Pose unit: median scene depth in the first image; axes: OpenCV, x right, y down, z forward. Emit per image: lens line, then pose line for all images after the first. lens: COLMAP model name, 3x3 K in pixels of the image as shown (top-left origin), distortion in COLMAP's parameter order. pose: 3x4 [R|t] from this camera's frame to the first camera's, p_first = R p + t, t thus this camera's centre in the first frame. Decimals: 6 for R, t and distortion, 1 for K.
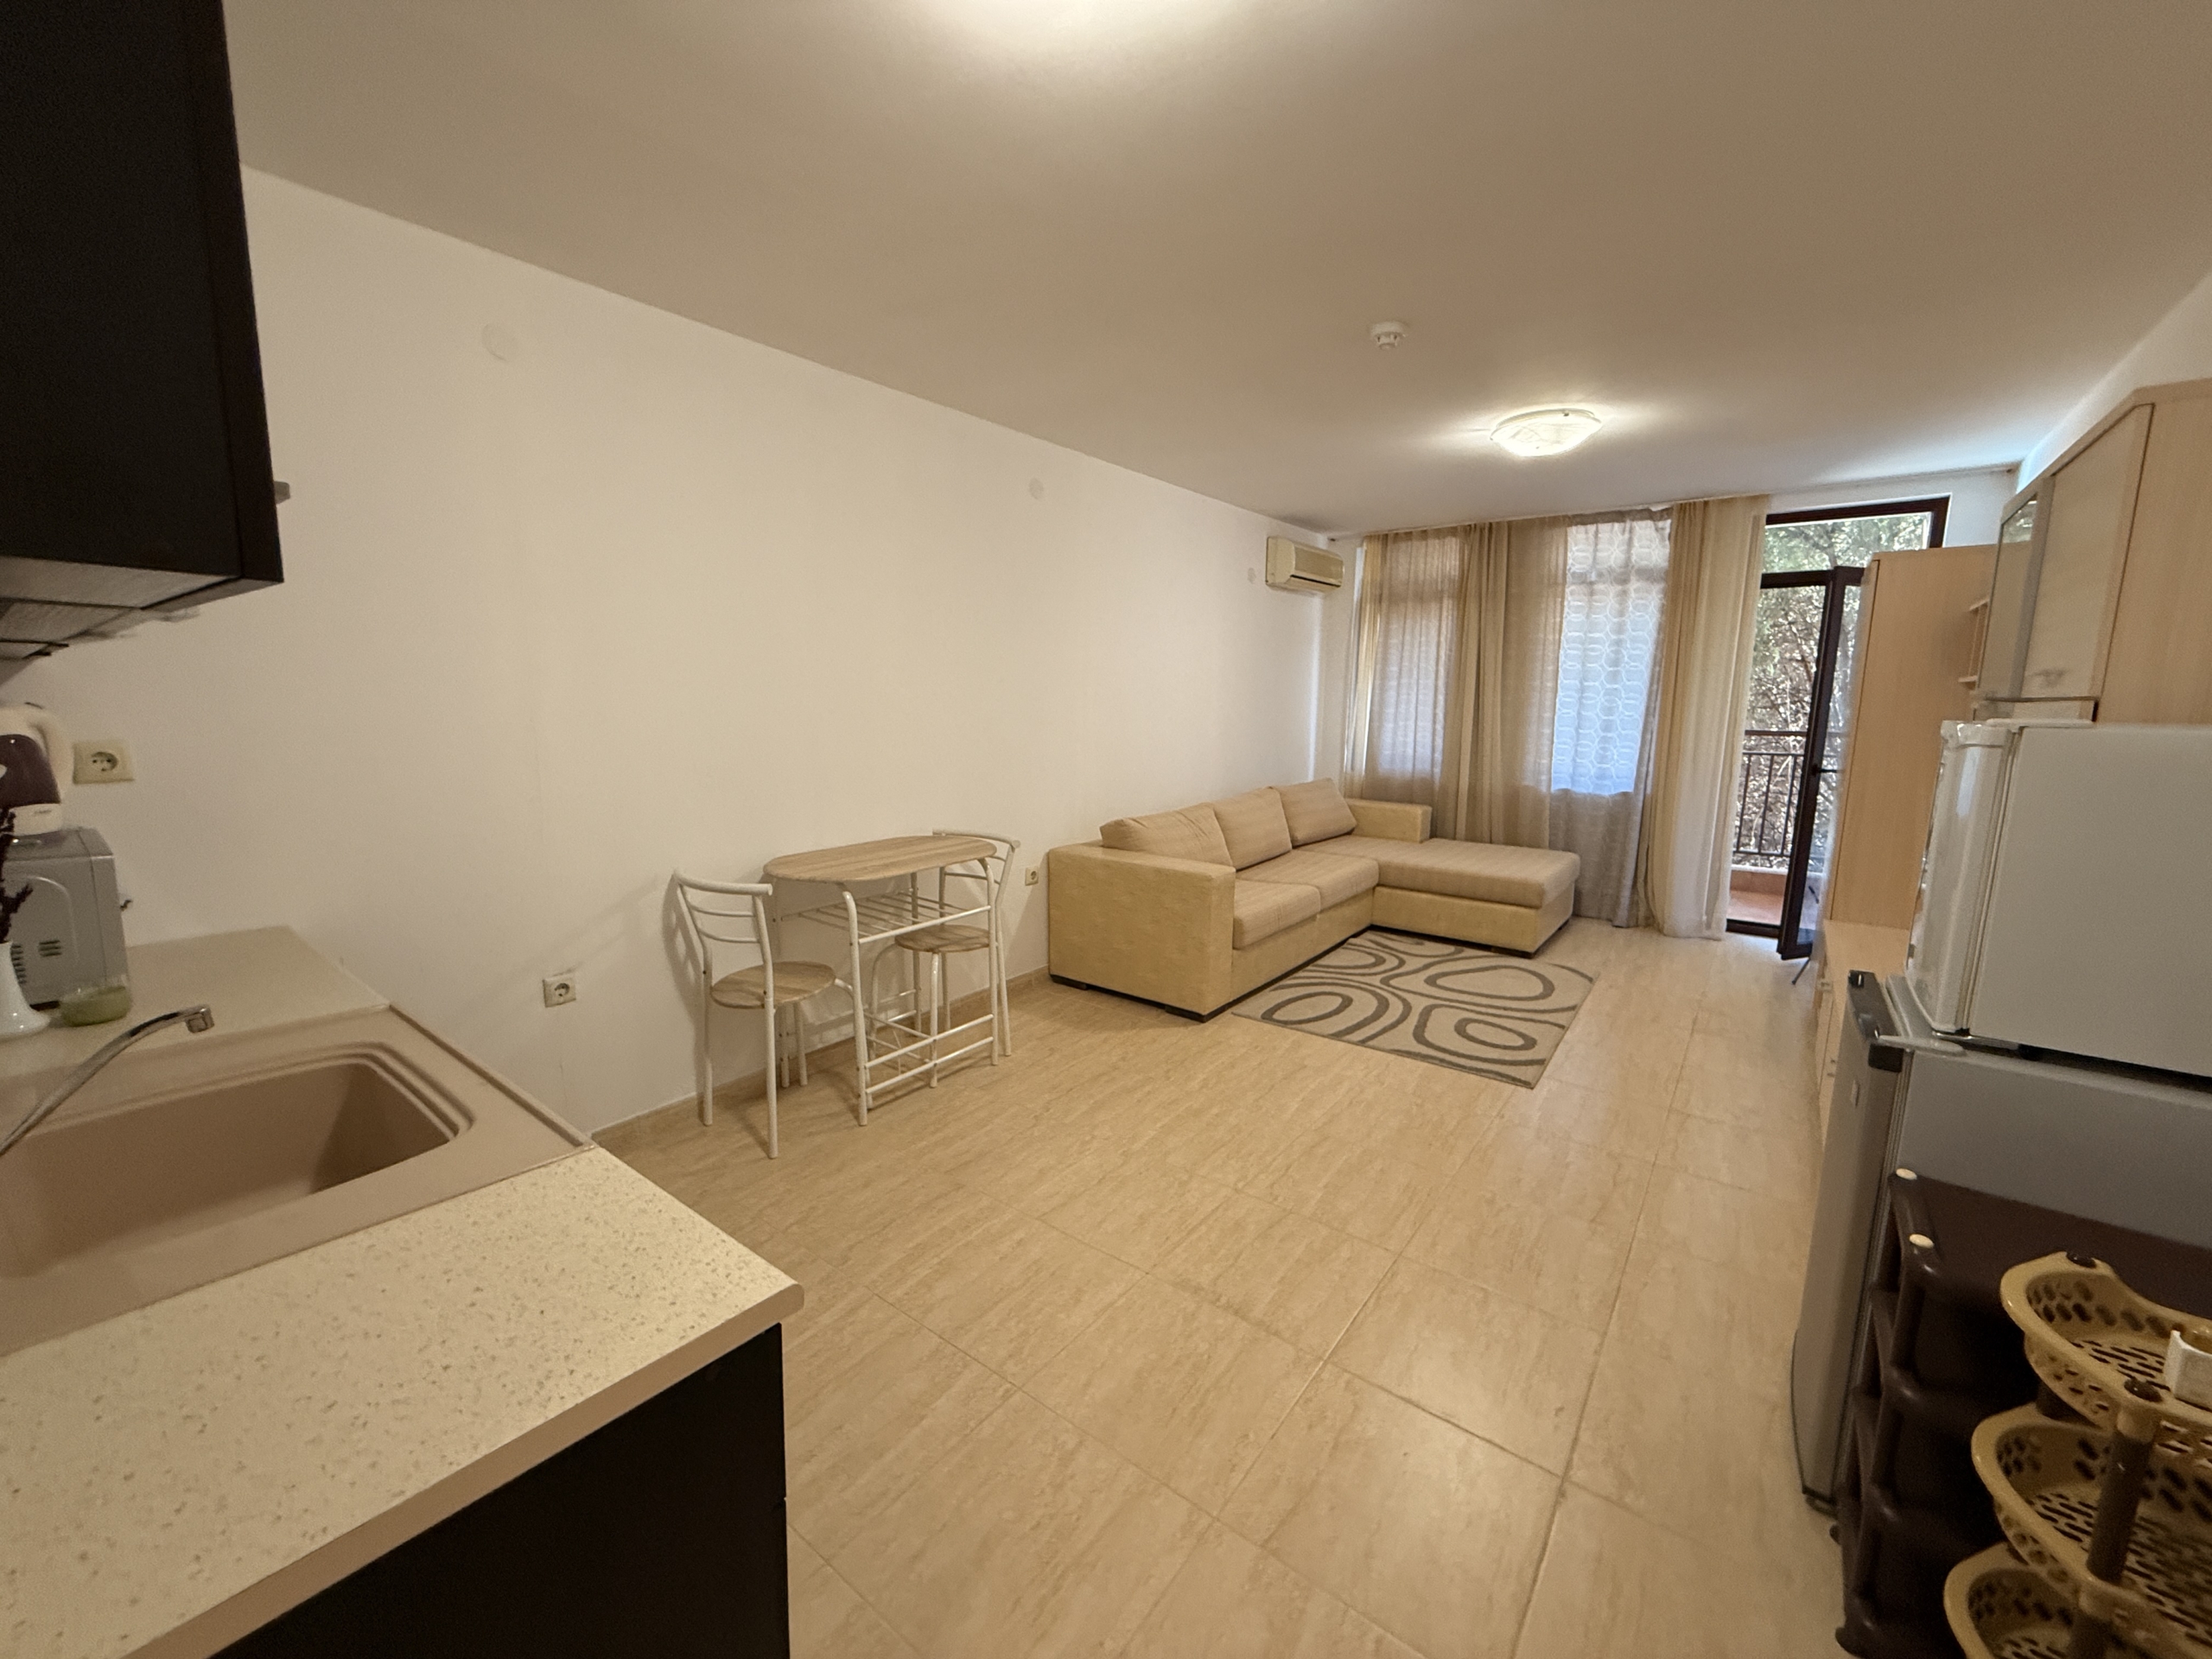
lens RADIAL K [[883.0, 0, 1097.7], [0, 883.0, 831.2], [0, 0, 1]] dist [-0.001681, 0.000419]
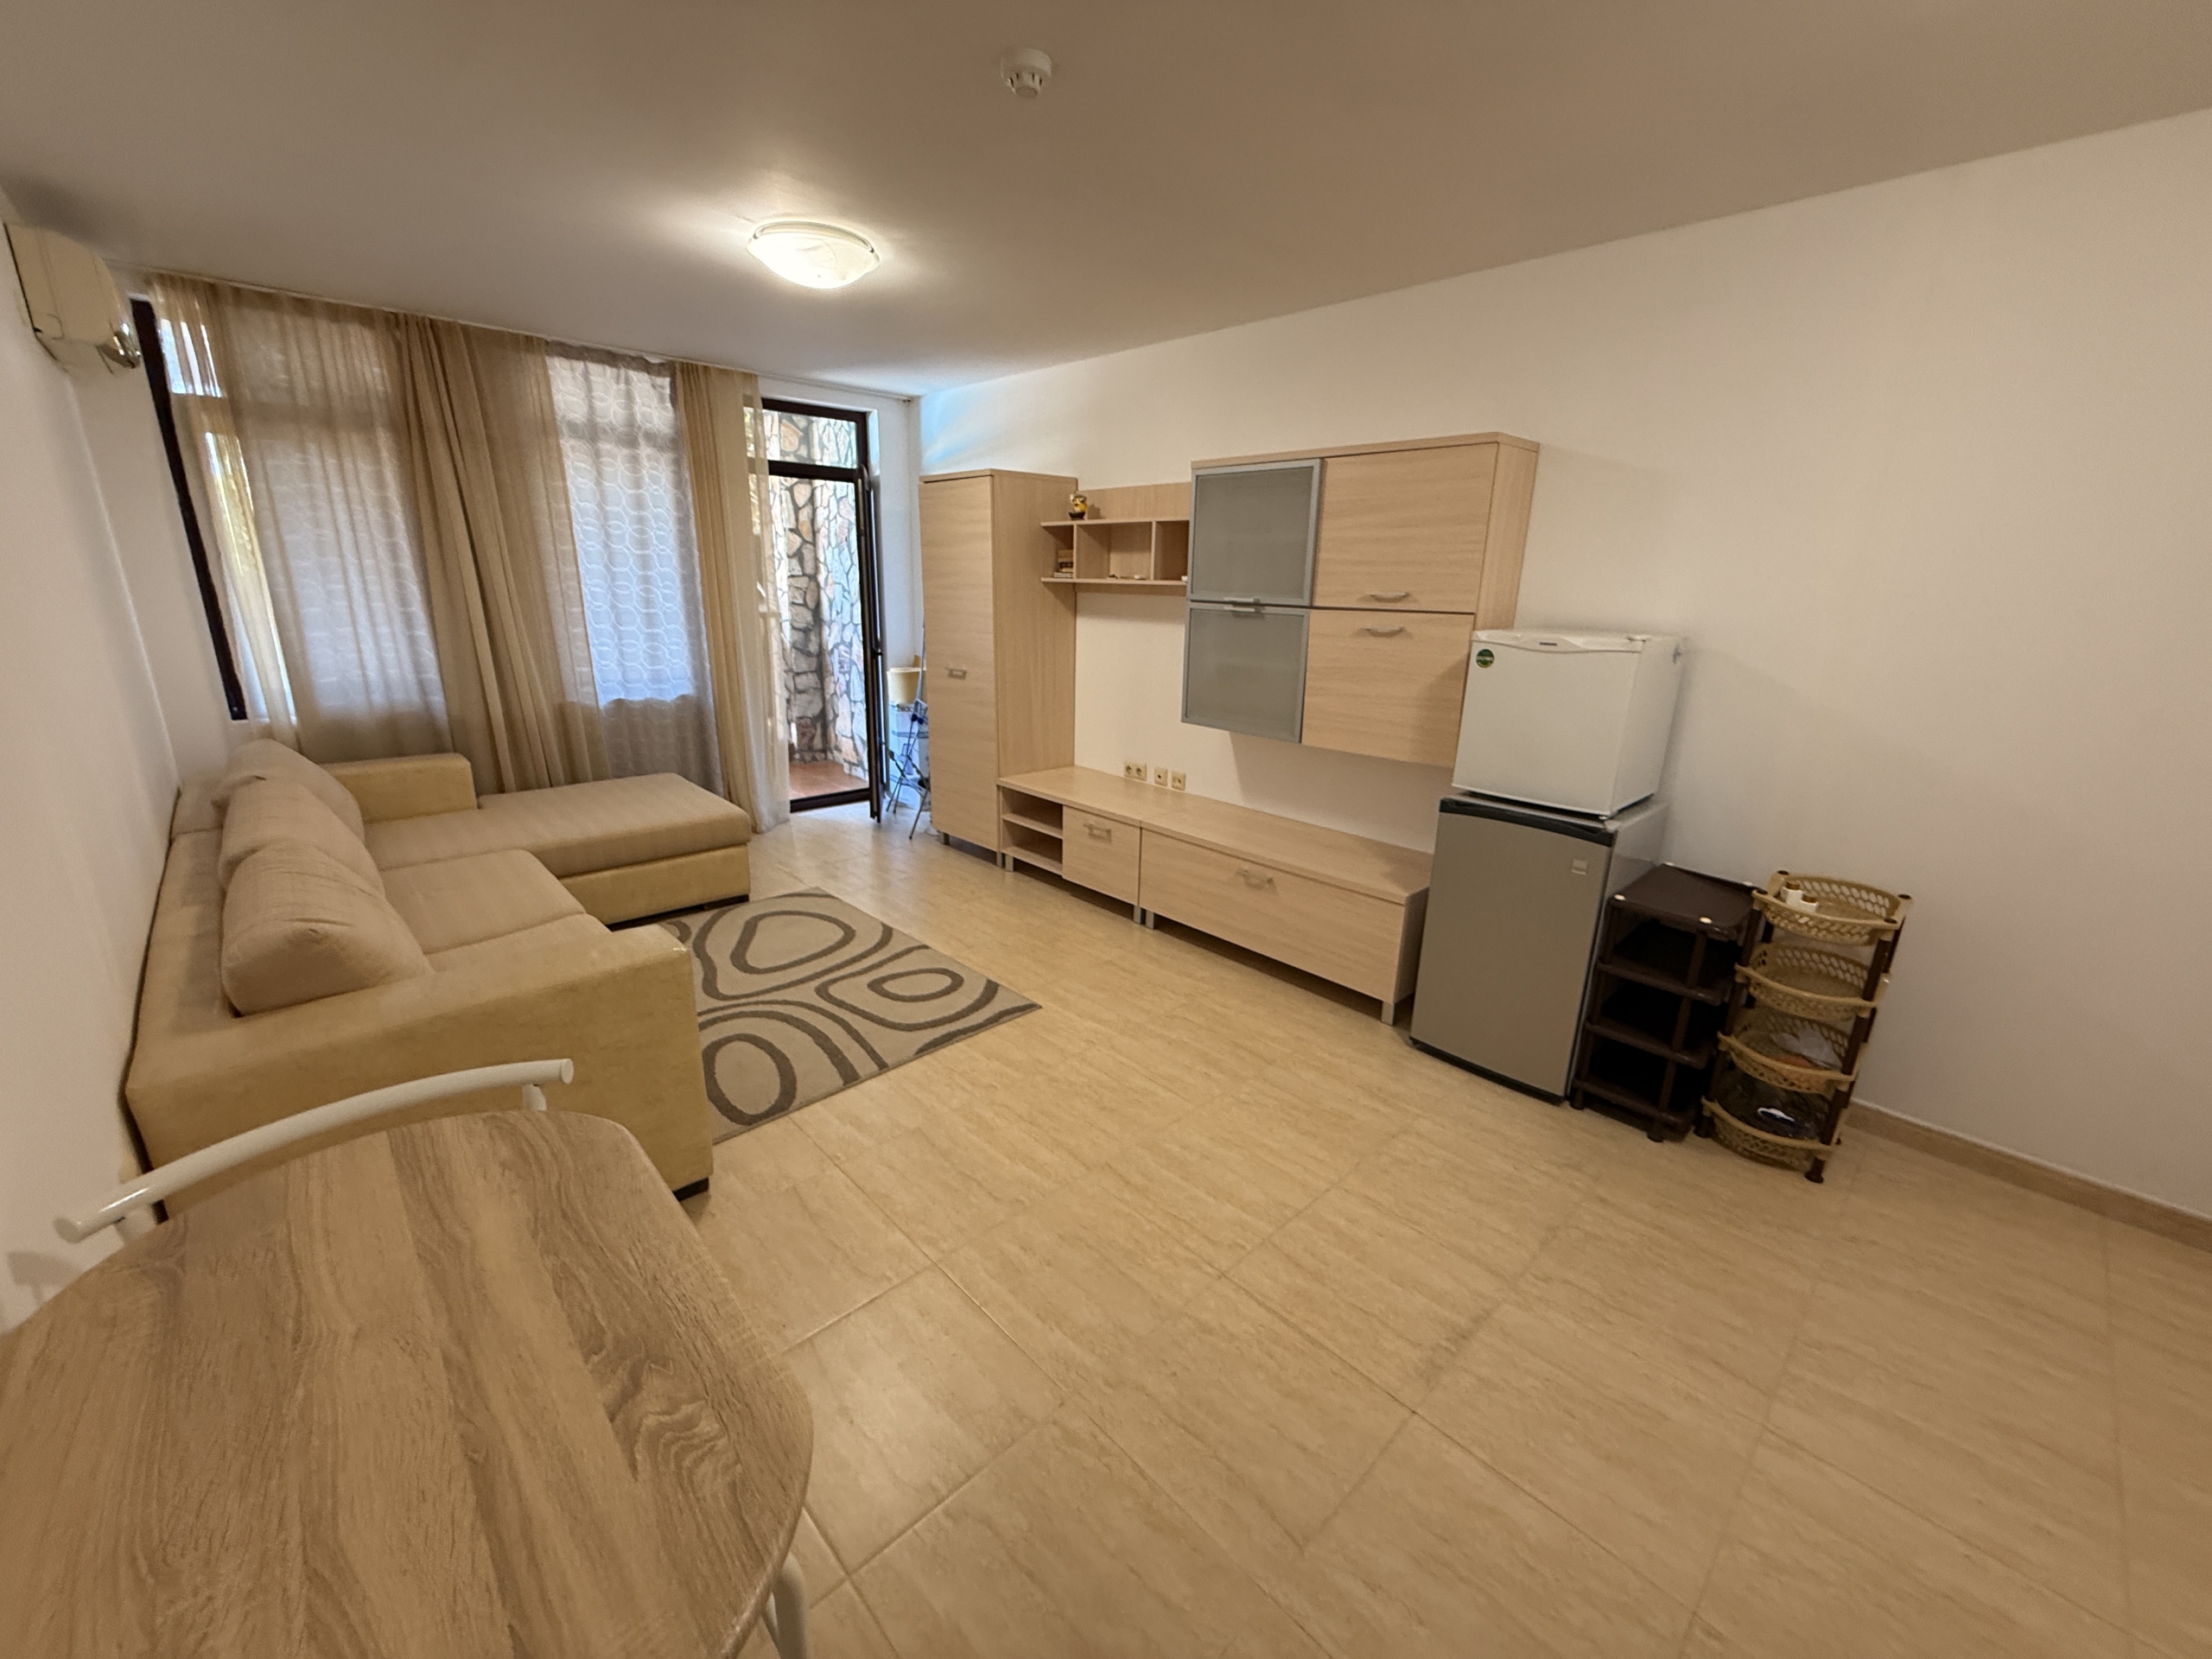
lens RADIAL K [[883.0, 0, 1099.8], [0, 883.0, 833.3], [0, 0, 1]] dist [-0.001681, 0.000419]
pose [[0.152870, -0.283346, 0.946755, -0.349295], [0.135486, 0.954979, 0.263931, -0.135932], [-0.978915, 0.087925, 0.184377, 0.660193]]
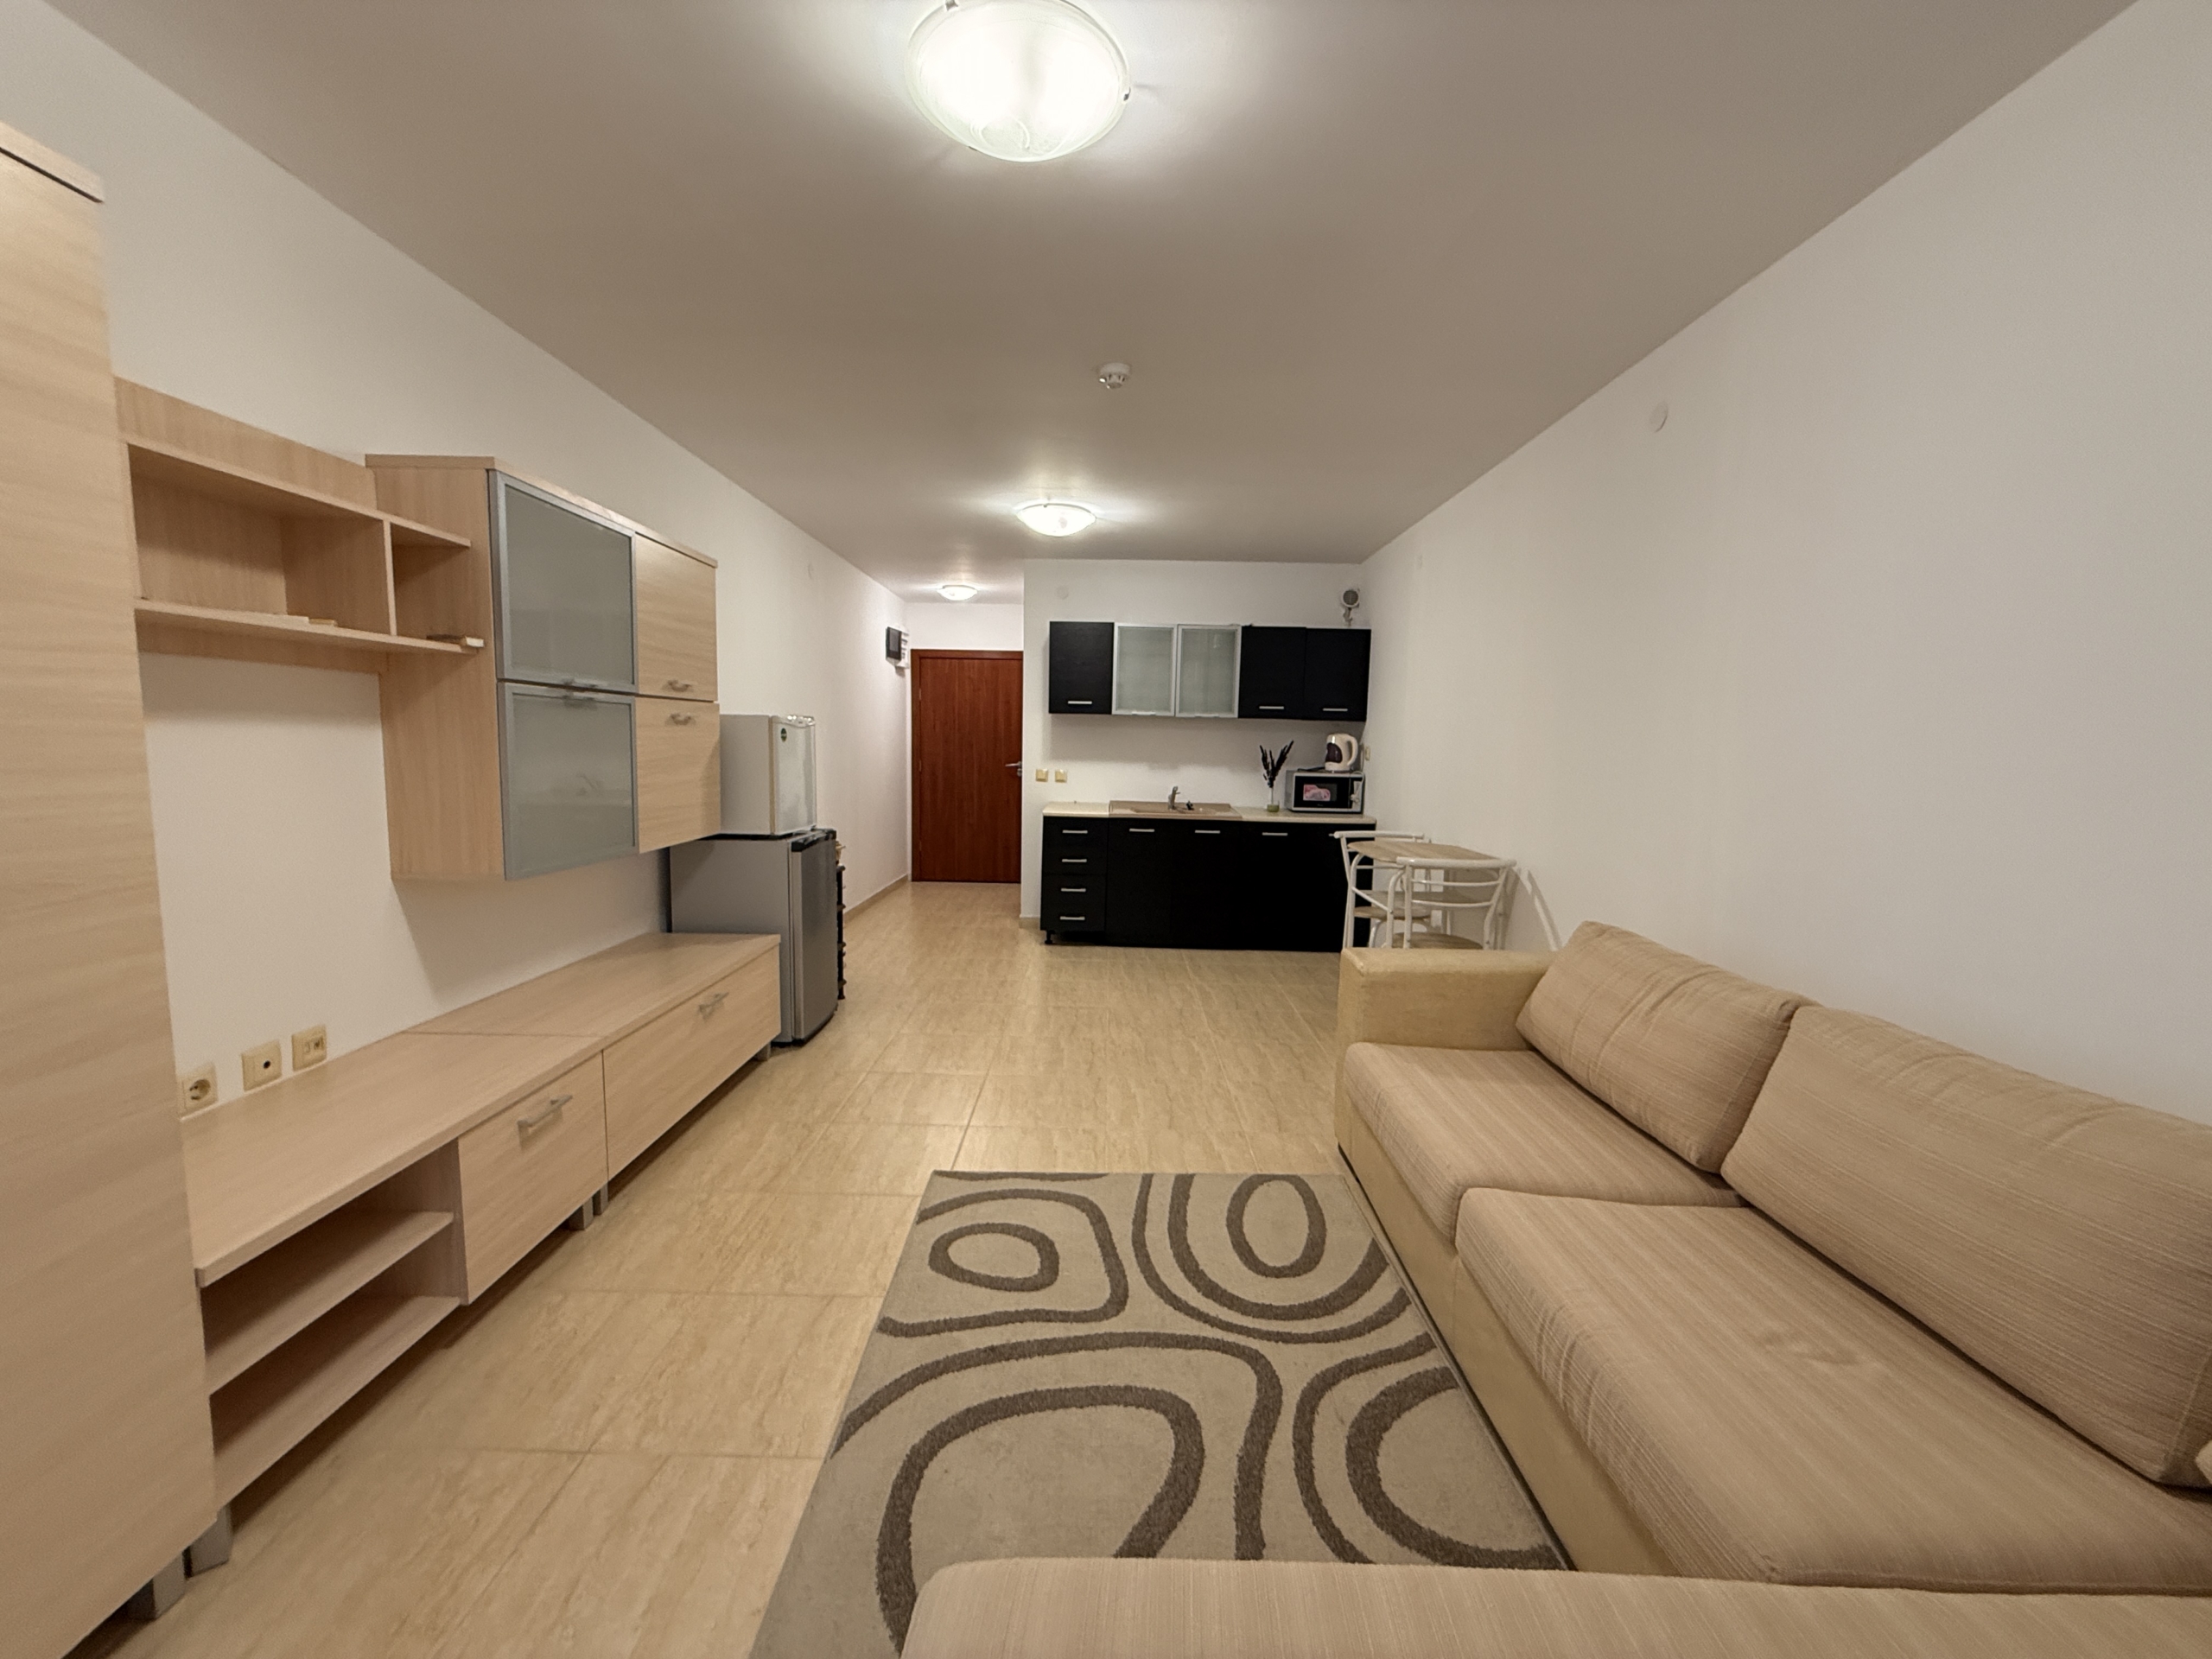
lens RADIAL K [[883.0, 0, 1098.9], [0, 883.0, 831.5], [0, 0, 1]] dist [-0.001681, 0.000419]
pose [[-0.798503, 0.036180, -0.600902, 0.767701], [-0.120268, 0.968481, 0.218130, -0.192401], [0.589854, 0.246447, -0.768984, 1.481098]]
